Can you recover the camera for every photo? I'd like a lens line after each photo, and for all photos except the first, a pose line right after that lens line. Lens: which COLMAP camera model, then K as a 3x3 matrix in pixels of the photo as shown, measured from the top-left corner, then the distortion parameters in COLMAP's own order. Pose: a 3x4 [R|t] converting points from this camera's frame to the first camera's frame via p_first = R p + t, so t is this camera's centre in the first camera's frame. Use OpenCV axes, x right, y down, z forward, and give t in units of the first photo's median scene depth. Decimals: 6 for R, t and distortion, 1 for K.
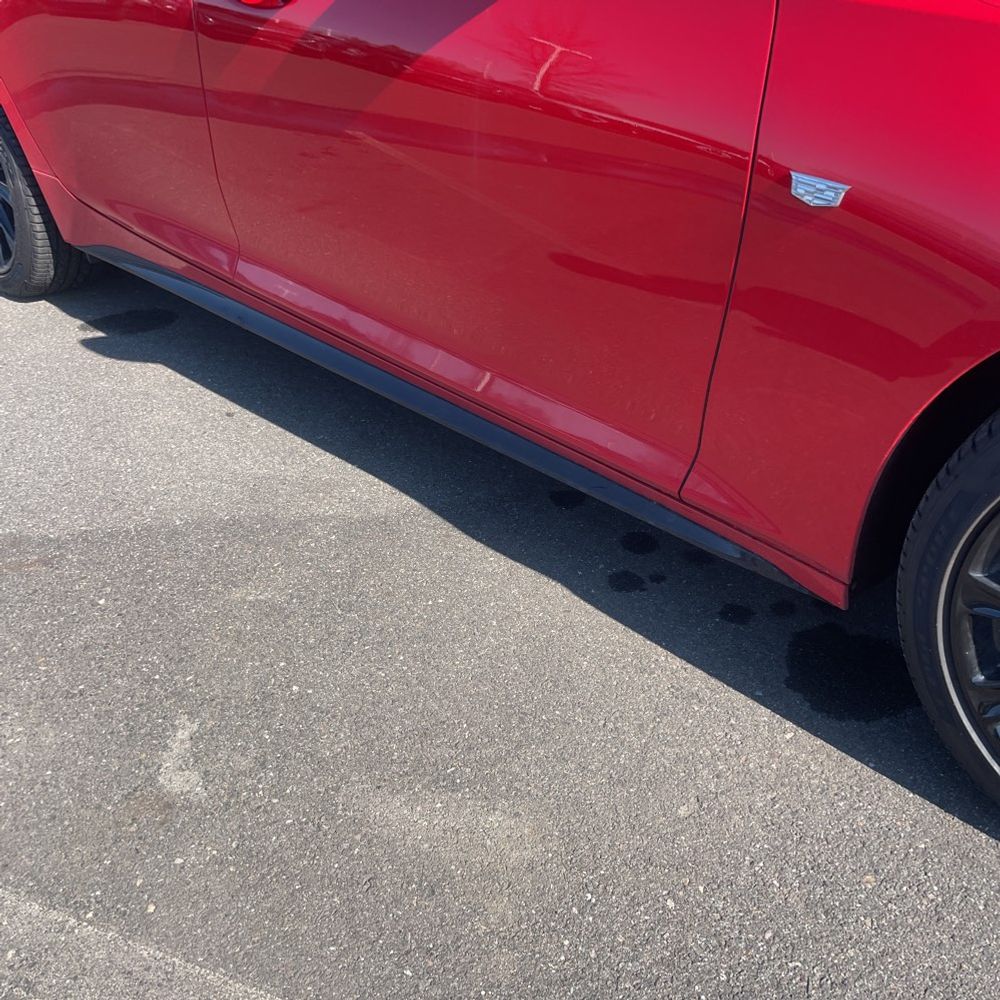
lens RADIAL K [[1015.5, 0, 502.6], [0, 1015.5, 501.0], [0, 0, 1]] dist [0.119543, -0.165110]
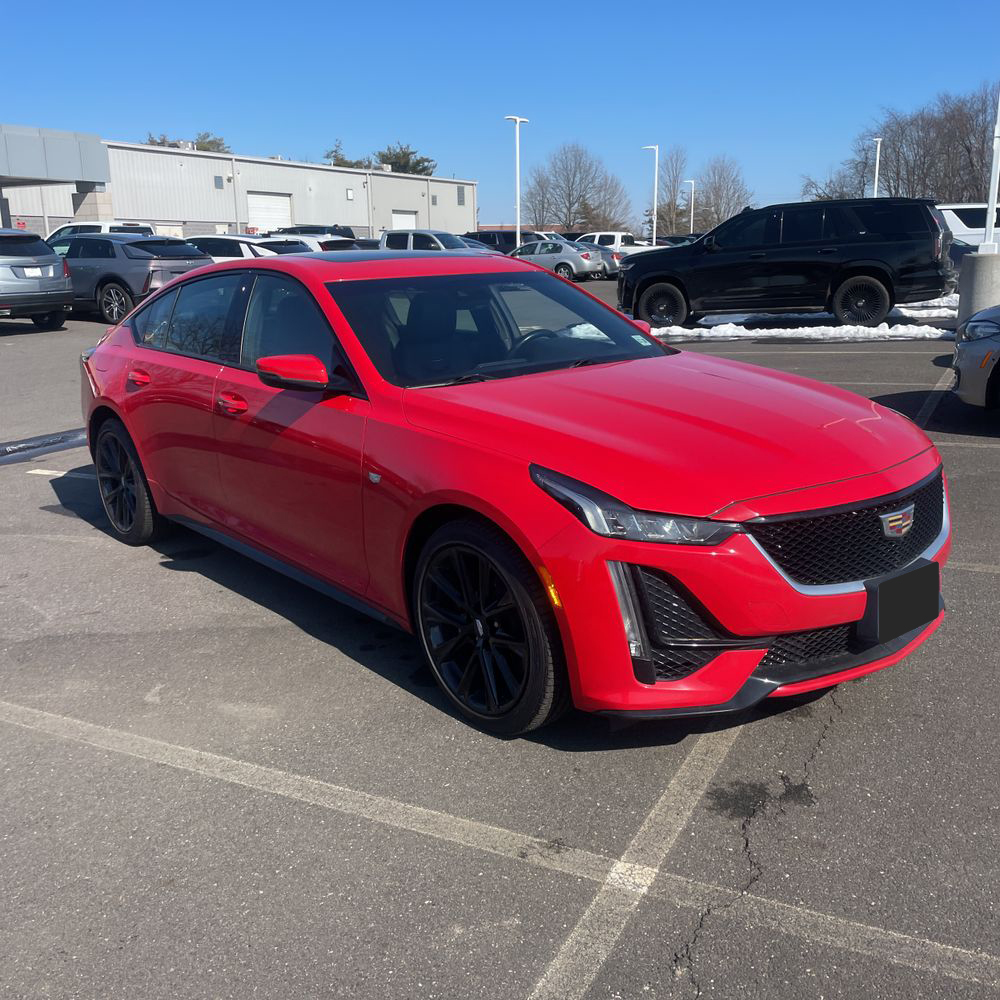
lens RADIAL K [[1015.5, 0, 502.6], [0, 1015.5, 501.0], [0, 0, 1]] dist [0.119543, -0.165110]
pose [[0.992918, -0.016537, -0.117646, 0.513578], [-0.017053, 0.960173, -0.278886, 0.292795], [0.117573, 0.278917, 0.953091, -0.883450]]
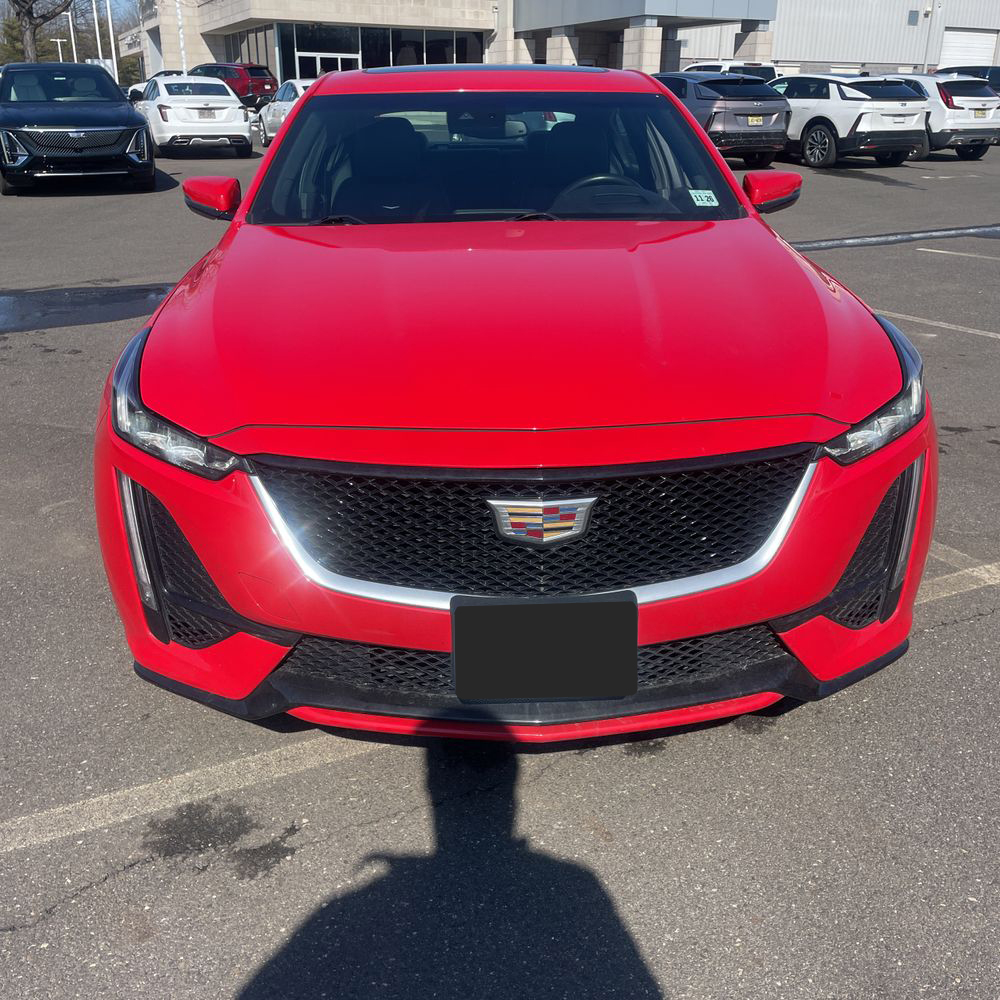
lens RADIAL K [[1015.5, 0, 502.6], [0, 1015.5, 501.0], [0, 0, 1]] dist [0.119543, -0.165110]
pose [[0.718206, 0.231035, -0.656356, 1.334218], [-0.338267, 0.940234, -0.039183, -0.026419], [0.608076, 0.250165, 0.753433, -0.174032]]
